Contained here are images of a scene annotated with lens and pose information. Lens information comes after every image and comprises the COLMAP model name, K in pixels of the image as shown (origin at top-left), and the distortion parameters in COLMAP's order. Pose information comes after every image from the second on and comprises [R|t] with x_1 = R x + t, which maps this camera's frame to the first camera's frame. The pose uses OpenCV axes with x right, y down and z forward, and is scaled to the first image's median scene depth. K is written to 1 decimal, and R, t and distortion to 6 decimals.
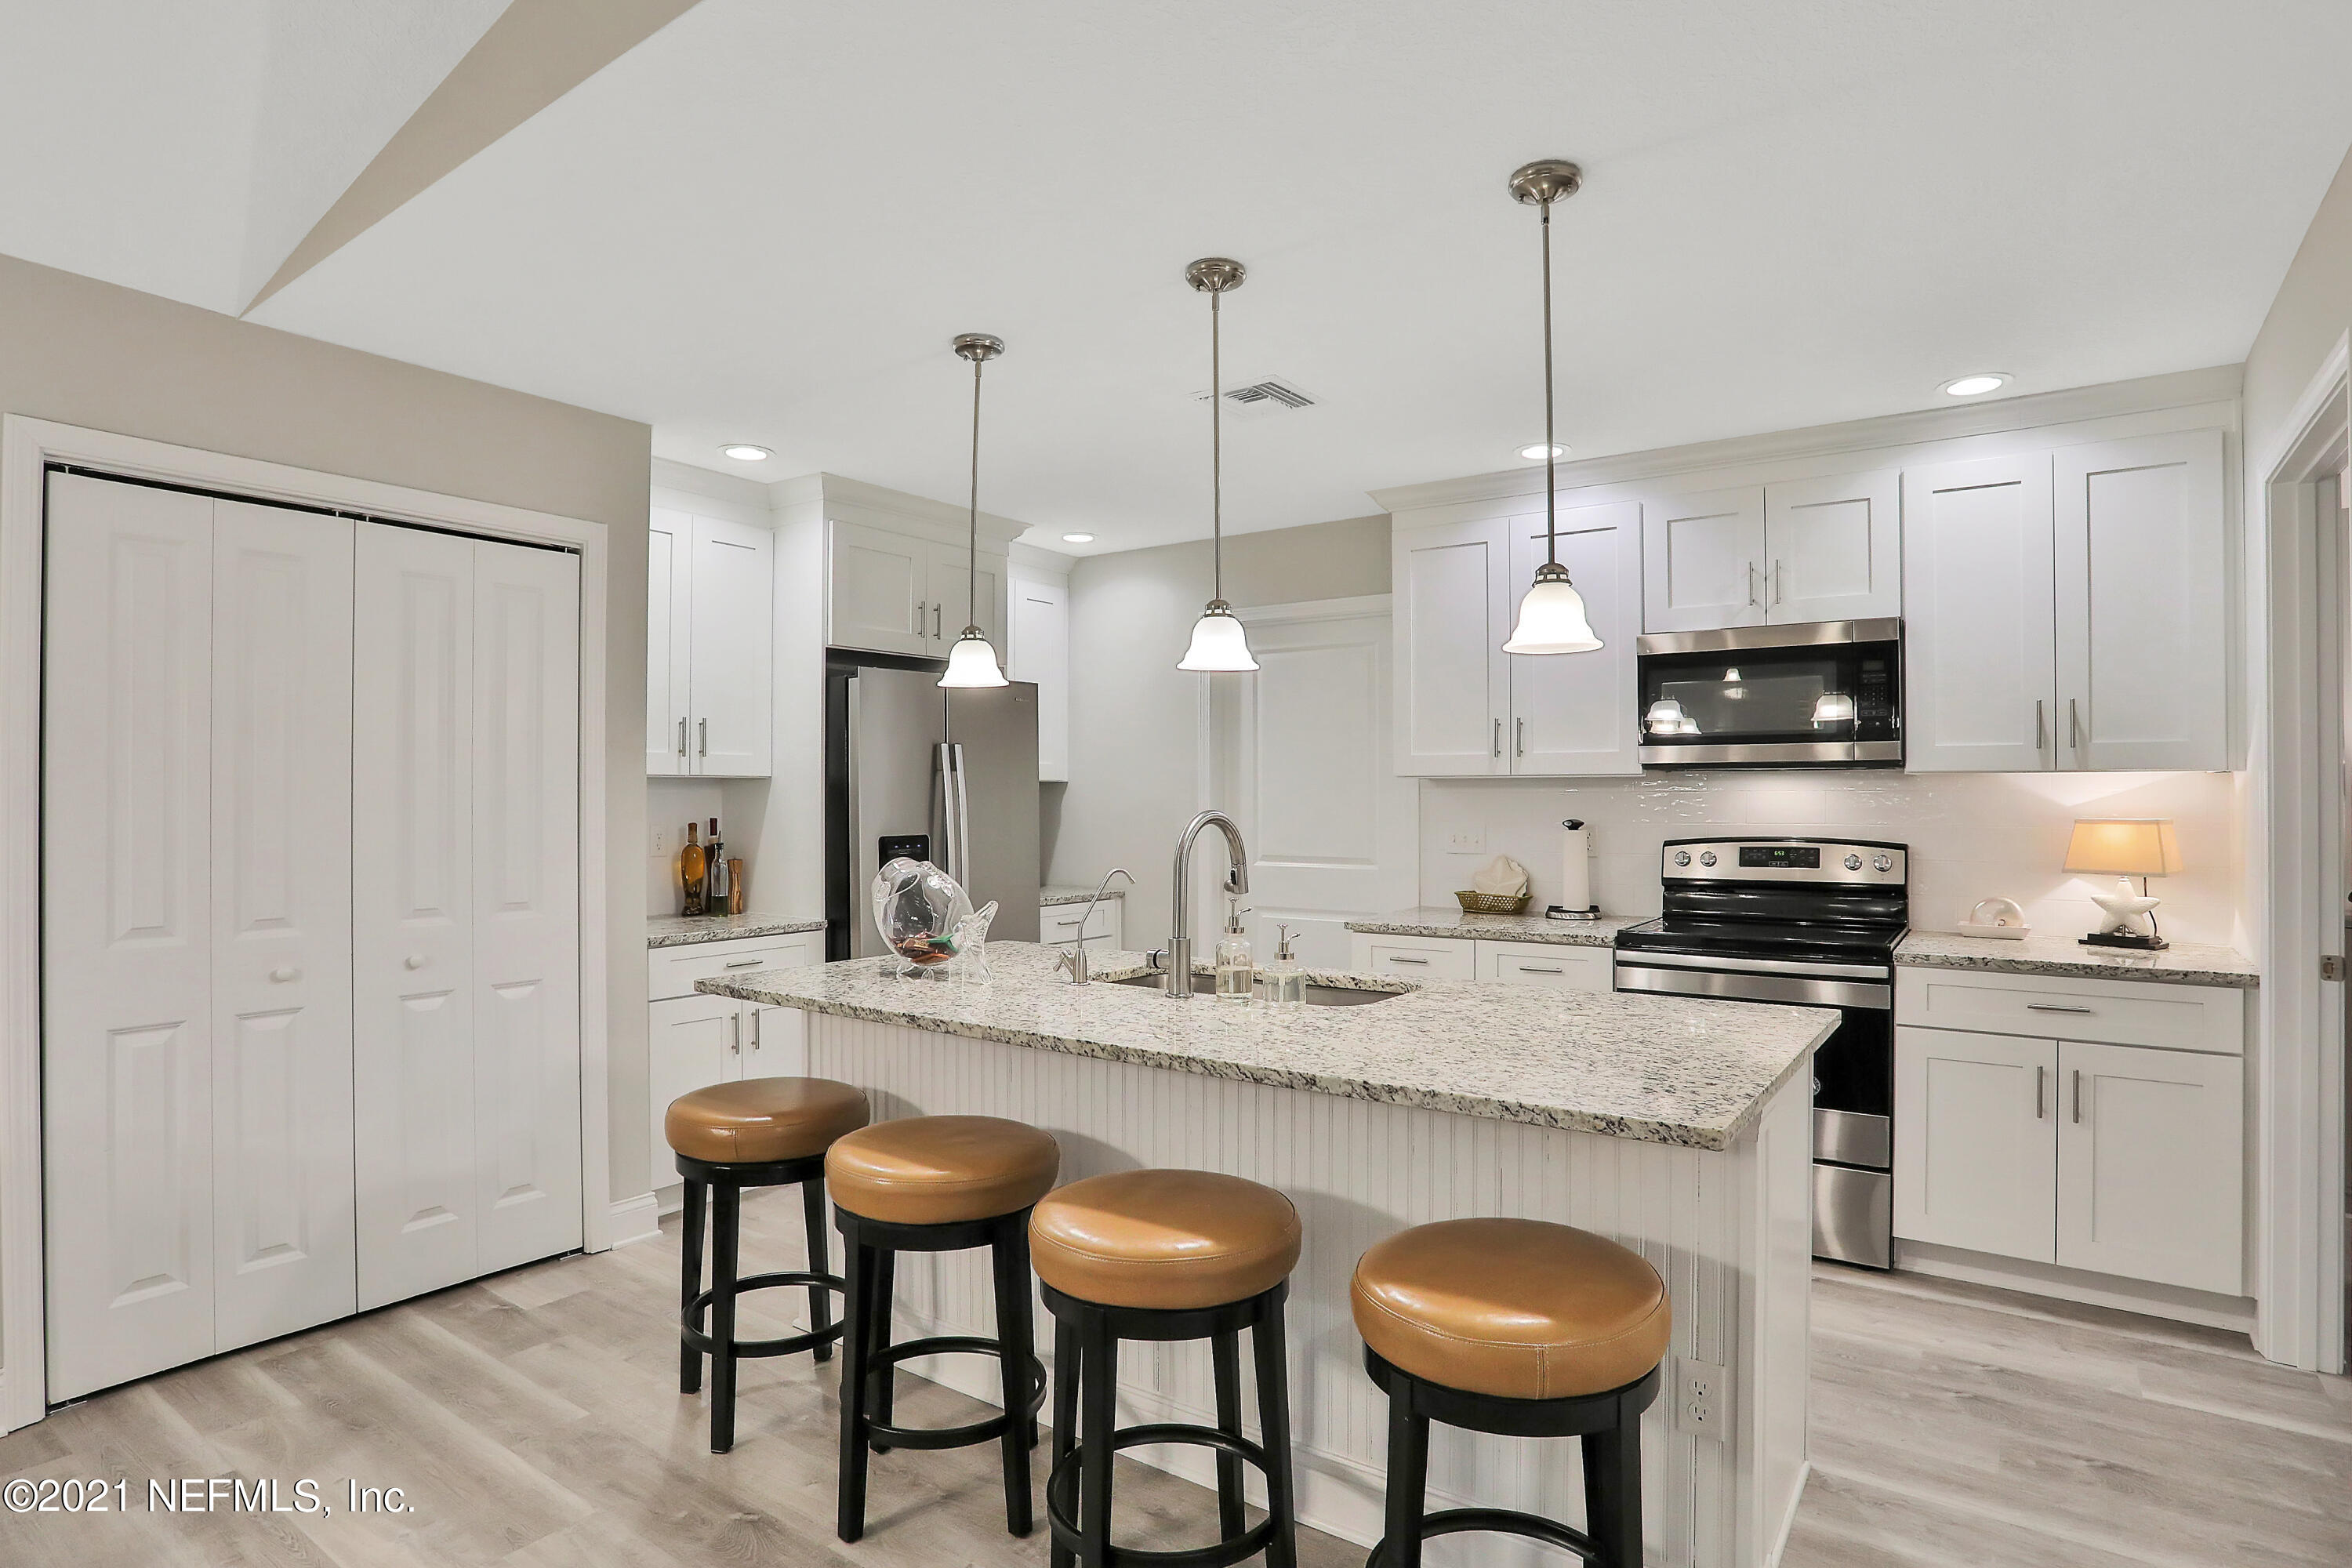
lens RADIAL K [[1215.2, 0, 1203.2], [0, 1215.2, 785.9], [0, 0, 1]] dist [-0.072429, 0.034057]
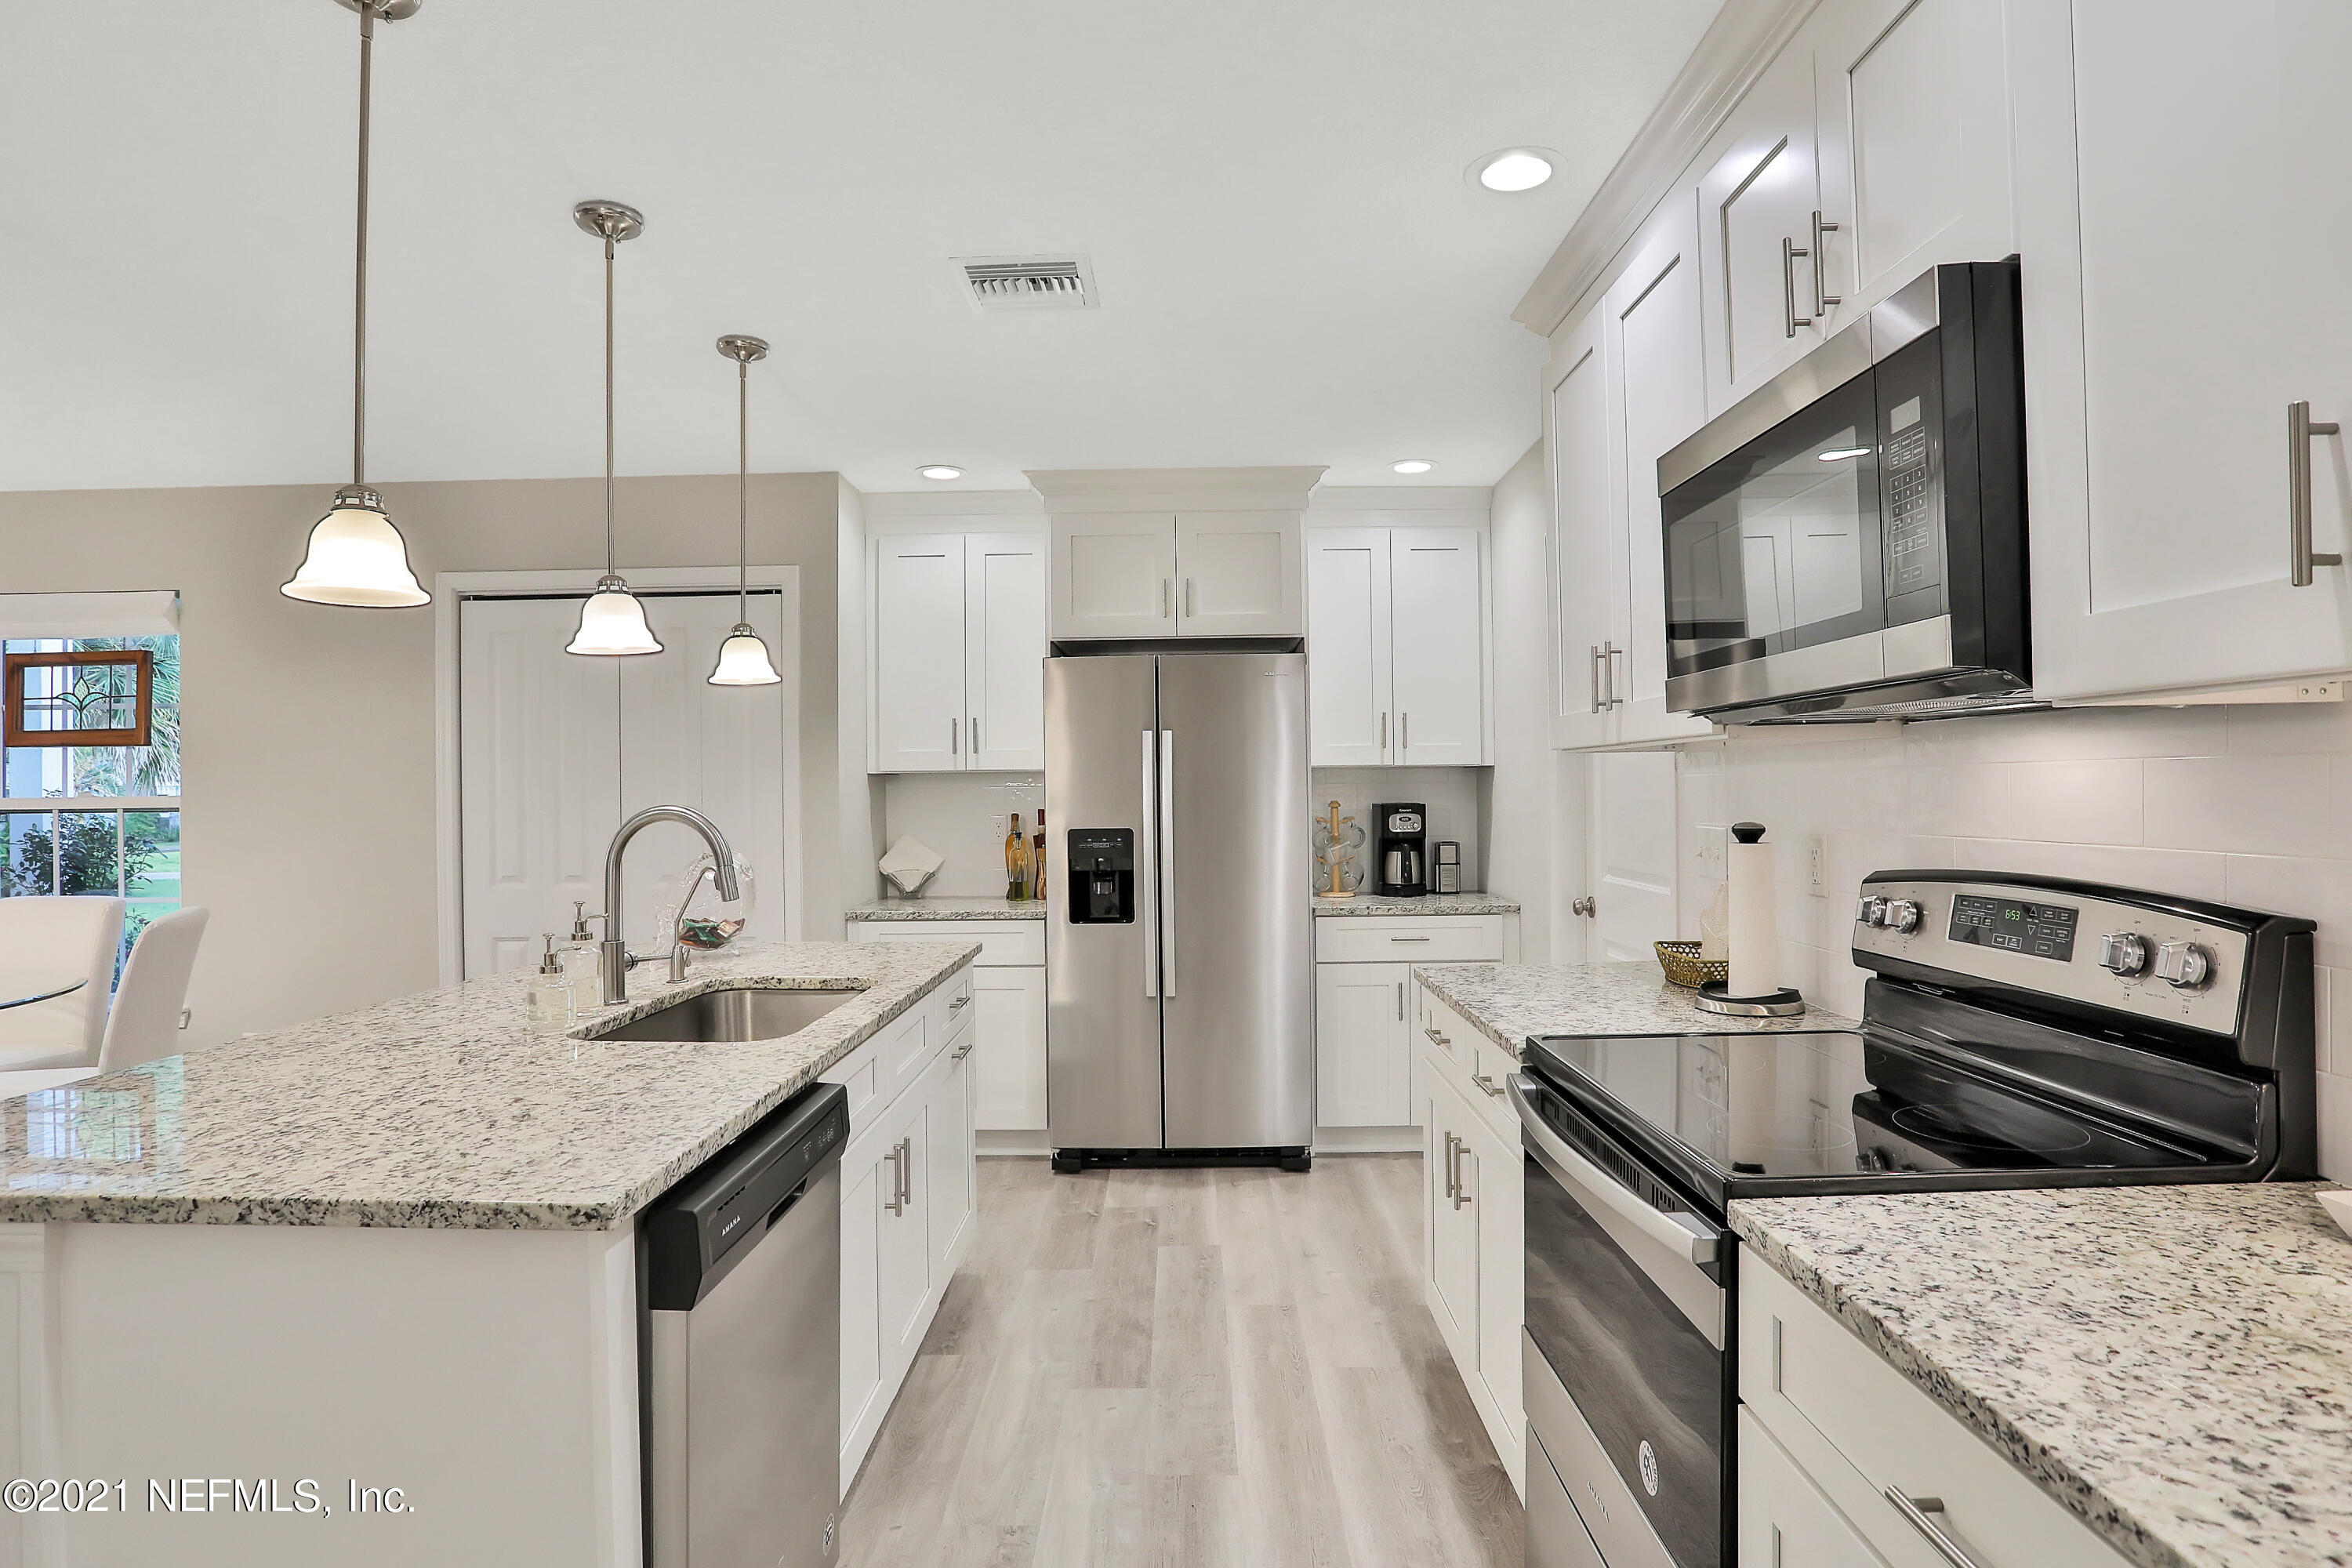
lens RADIAL K [[1243.3, 0, 1174.6], [0, 1243.3, 786.2], [0, 0, 1]] dist [-0.077085, 0.031640]
pose [[0.562077, -0.008961, -0.827036, 0.706396], [0.017557, 0.999845, 0.001099, 0.009227], [0.826899, -0.015138, 0.562147, 0.588936]]
